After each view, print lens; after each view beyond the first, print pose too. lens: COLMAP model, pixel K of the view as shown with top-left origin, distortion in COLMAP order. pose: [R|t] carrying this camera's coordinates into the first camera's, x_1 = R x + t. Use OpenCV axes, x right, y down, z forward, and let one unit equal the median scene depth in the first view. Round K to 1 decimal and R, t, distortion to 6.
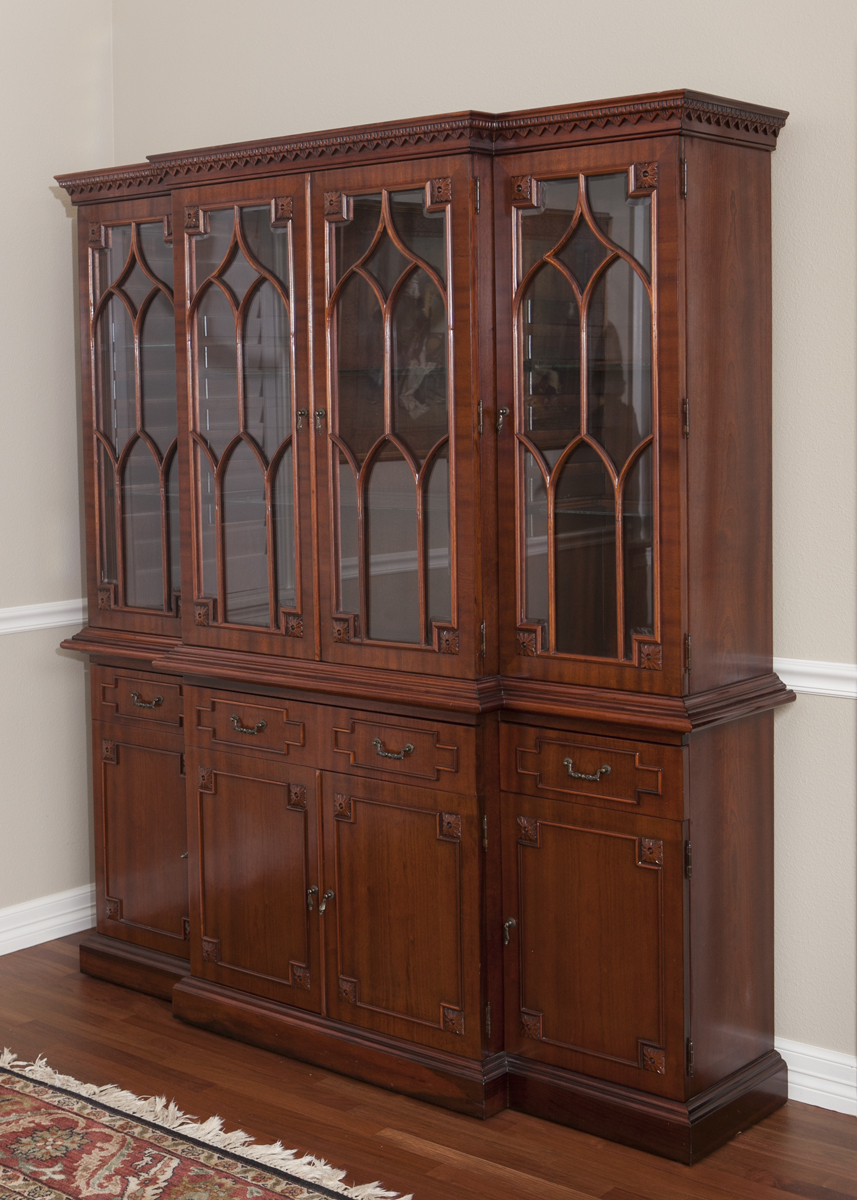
lens RADIAL K [[1756.6, 0, 429.6], [0, 1756.6, 500.0], [0, 0, 1]] dist [-0.035055, 0.000000]
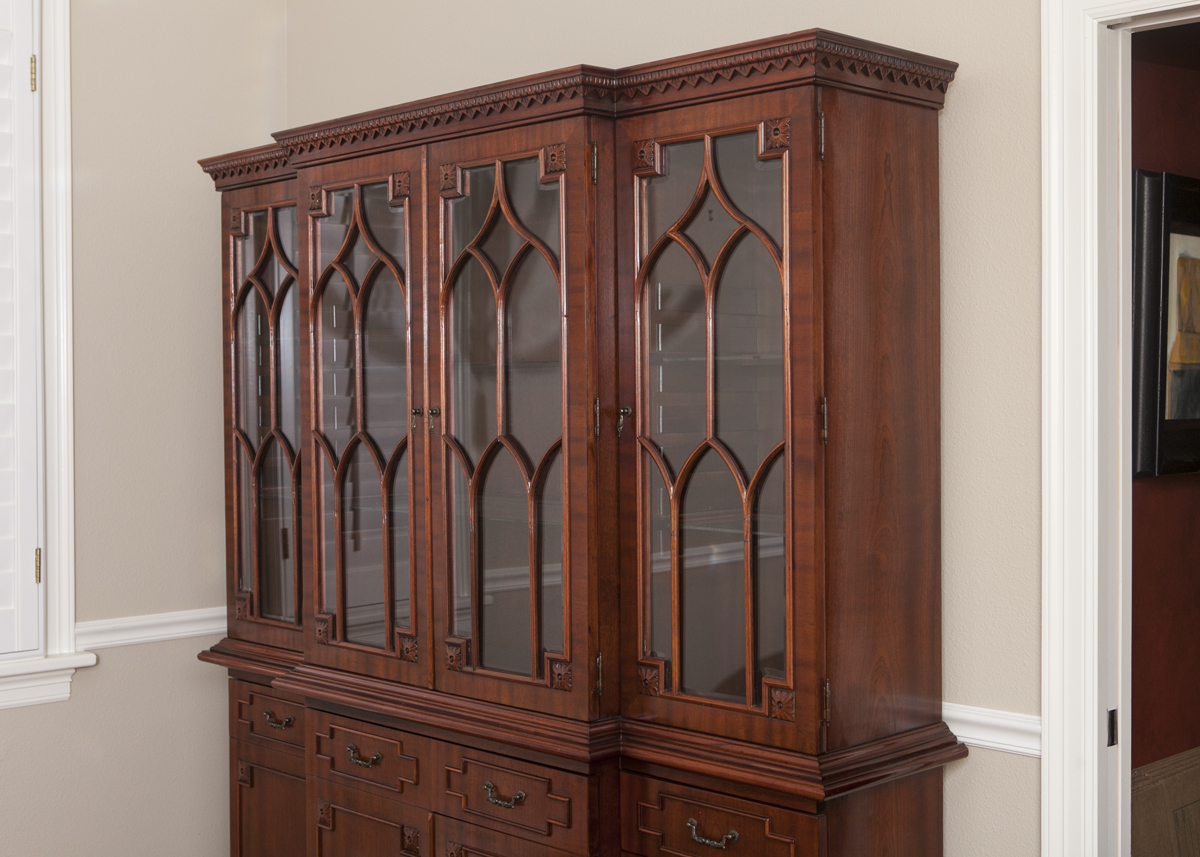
lens RADIAL K [[1574.9, 0, 589.4], [0, 1574.9, 418.7], [0, 0, 1]] dist [-0.039675, 0.000000]
pose [[0.994826, 0.007454, -0.101319, 0.102114], [-0.012120, 0.998890, -0.045517, -0.010959], [0.100867, 0.046509, 0.993812, 0.222952]]
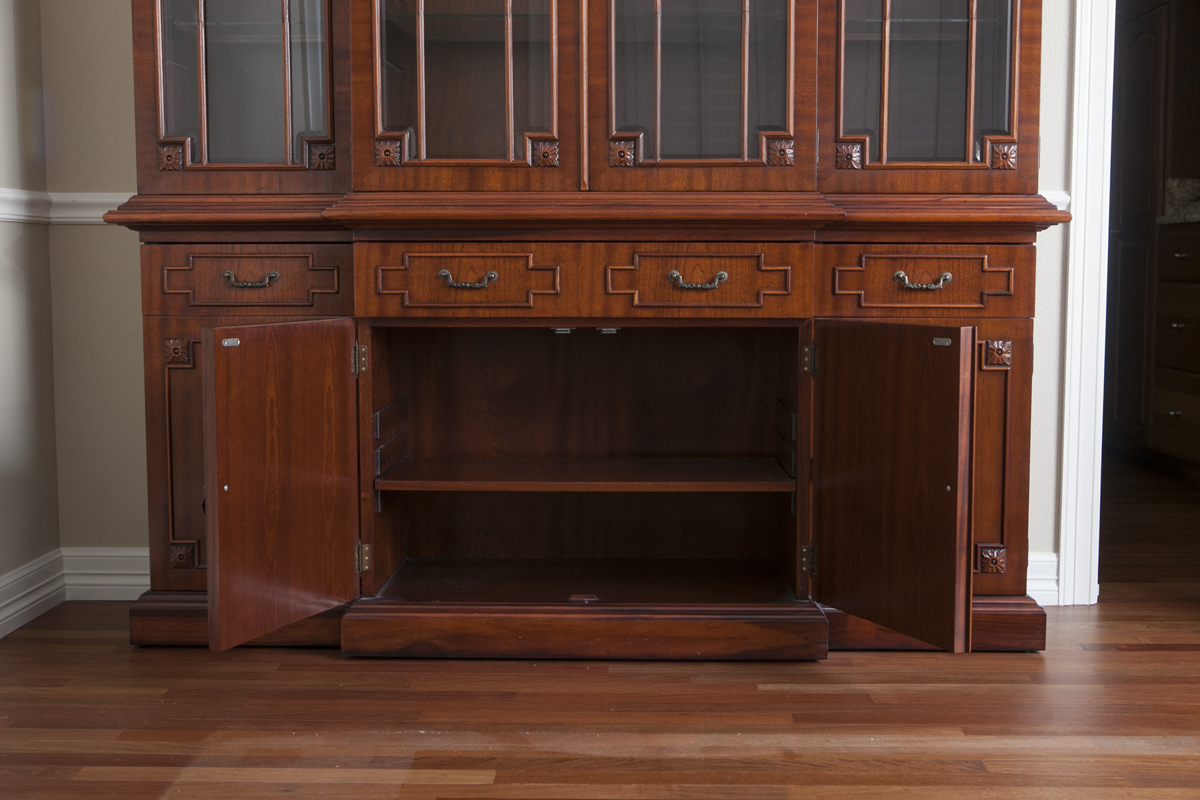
lens RADIAL K [[1460.4, 0, 633.5], [0, 1460.4, 412.7], [0, 0, 1]] dist [-0.022675, 0.000000]
pose [[0.781535, -0.053399, 0.621572, -0.530983], [0.027134, 0.998297, 0.051647, 0.175021], [-0.623271, -0.023498, 0.781653, 0.444960]]
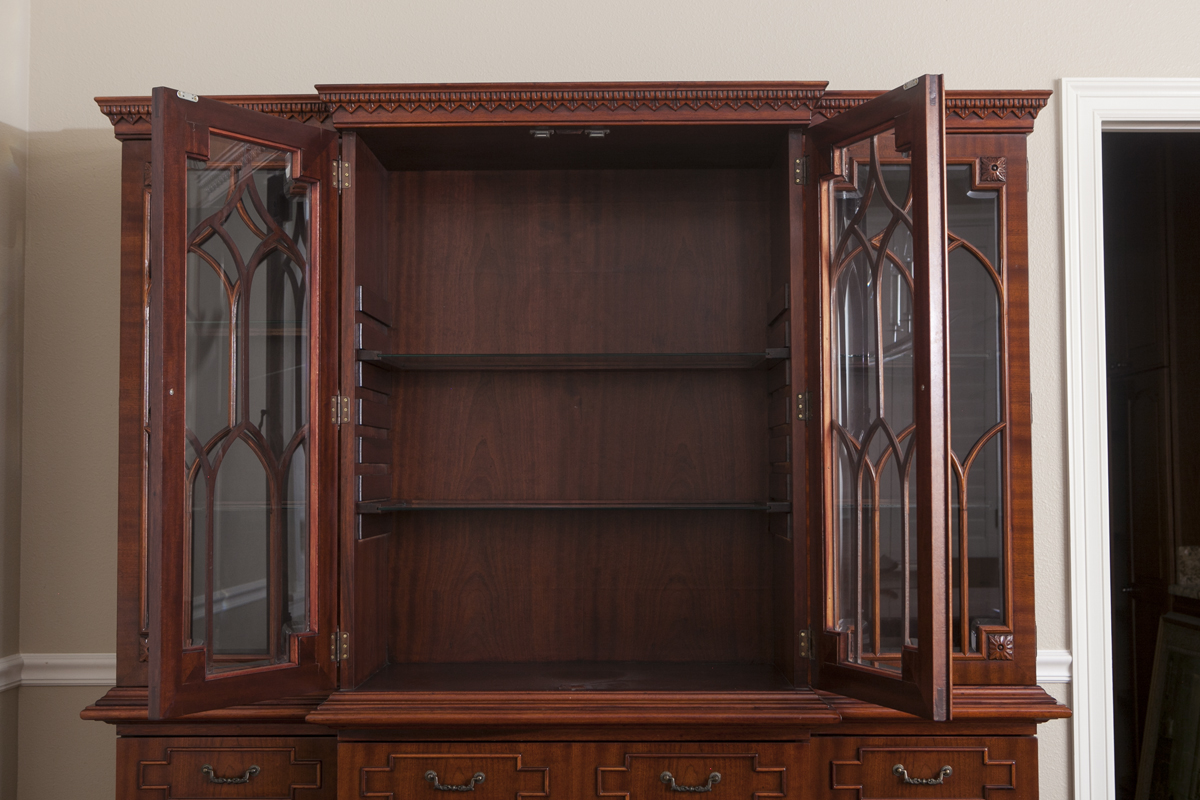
lens RADIAL K [[1574.5, 0, 627.2], [0, 1574.5, 404.3], [0, 0, 1]] dist [0.007147, 0.000000]
pose [[0.779106, 0.038967, 0.625680, -0.561645], [0.033616, 0.994033, -0.103766, 0.035840], [-0.625990, 0.101878, 0.773148, 0.402377]]
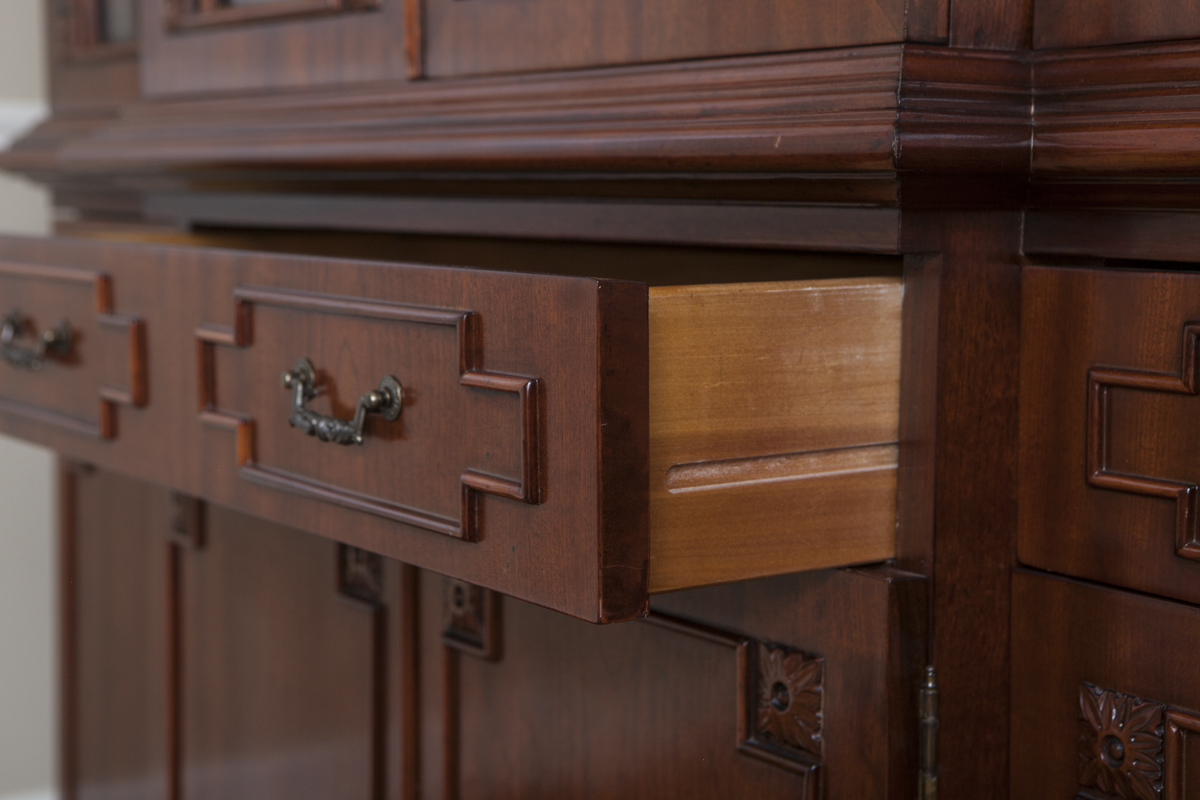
lens RADIAL K [[2033.9, 0, 603.7], [0, 2033.9, 396.3], [0, 0, 1]] dist [0.204973, 0.000000]
pose [[0.963866, 0.047967, -0.262033, 0.058219], [-0.036113, 0.998102, 0.049874, 0.132959], [0.263928, -0.038609, 0.963769, 0.733260]]
